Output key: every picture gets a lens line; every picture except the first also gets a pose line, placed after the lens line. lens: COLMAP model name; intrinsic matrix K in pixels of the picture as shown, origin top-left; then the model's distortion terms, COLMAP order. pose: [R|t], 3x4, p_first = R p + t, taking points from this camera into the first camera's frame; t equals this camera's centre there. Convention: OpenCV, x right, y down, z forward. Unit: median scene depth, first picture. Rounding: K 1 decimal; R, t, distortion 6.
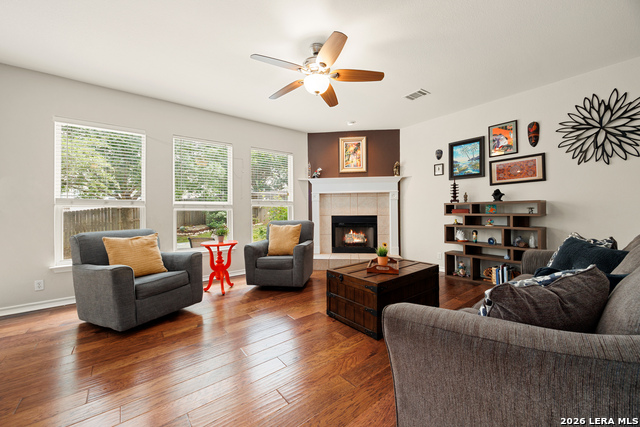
lens RADIAL K [[245.6, 0, 320.0], [0, 245.6, 213.5], [0, 0, 1]] dist [-0.002249, -0.000005]
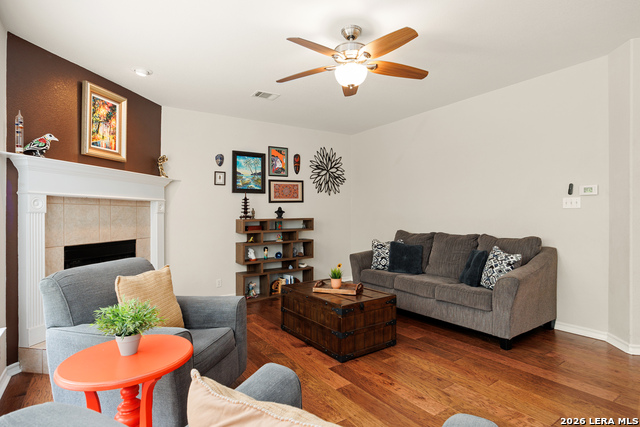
lens RADIAL K [[350.2, 0, 320.5], [0, 350.2, 222.8], [0, 0, 1]] dist [0.002619, 0.001417]
pose [[0.059479, -0.012964, 0.998145, -0.774355], [0.026596, 0.999581, 0.011397, -0.039657], [-0.997875, 0.025869, 0.059799, 0.690733]]
